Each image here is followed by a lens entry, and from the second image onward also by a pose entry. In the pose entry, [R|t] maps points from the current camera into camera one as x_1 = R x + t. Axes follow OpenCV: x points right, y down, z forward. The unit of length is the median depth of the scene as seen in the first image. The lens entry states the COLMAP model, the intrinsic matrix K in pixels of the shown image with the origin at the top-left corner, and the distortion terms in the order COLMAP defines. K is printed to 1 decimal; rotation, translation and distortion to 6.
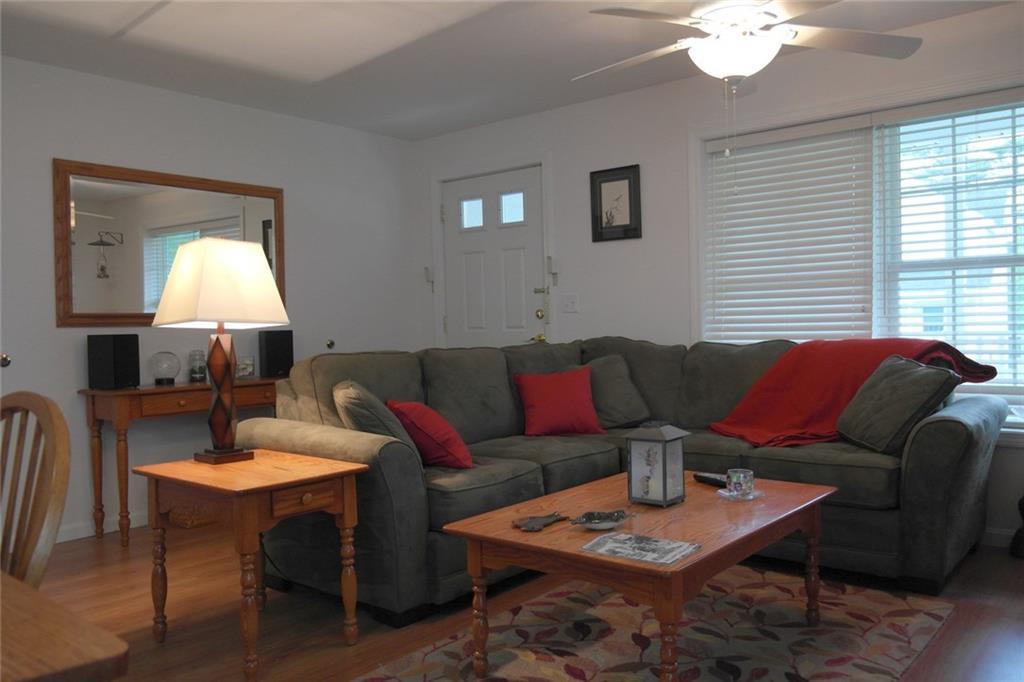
lens RADIAL K [[826.1, 0, 510.4], [0, 826.1, 340.2], [0, 0, 1]] dist [-0.000377, -0.007072]
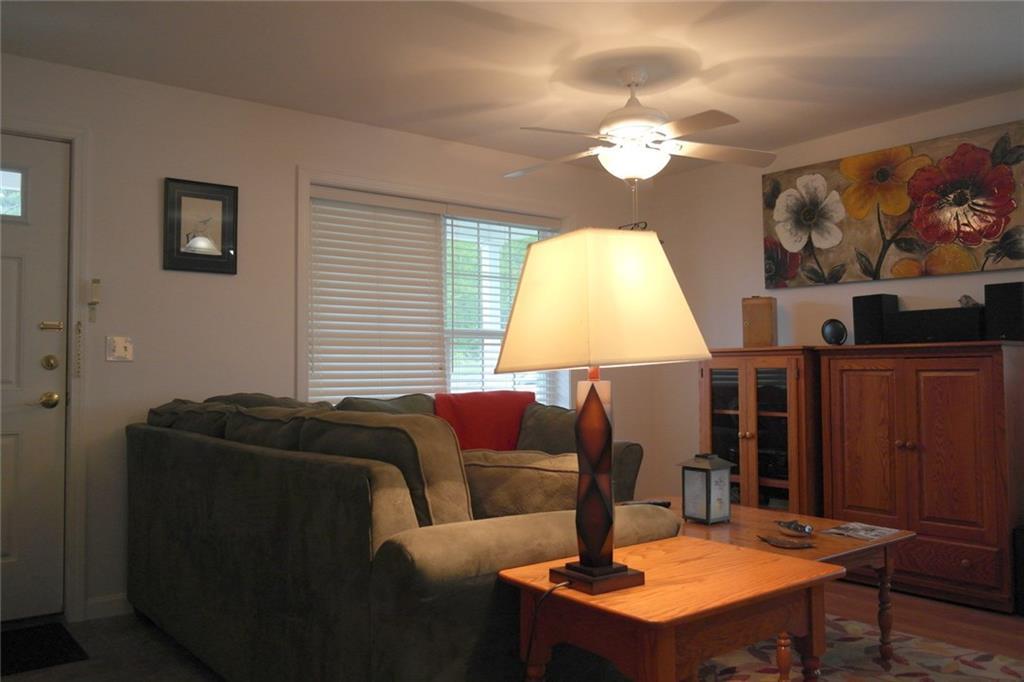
lens RADIAL K [[826.1, 0, 510.4], [0, 826.1, 340.2], [0, 0, 1]] dist [-0.000377, -0.007072]
pose [[0.204804, 0.057359, 0.977121, -0.678542], [0.021916, 0.997762, -0.063165, 0.000241], [-0.978558, 0.034351, 0.203089, 0.645685]]
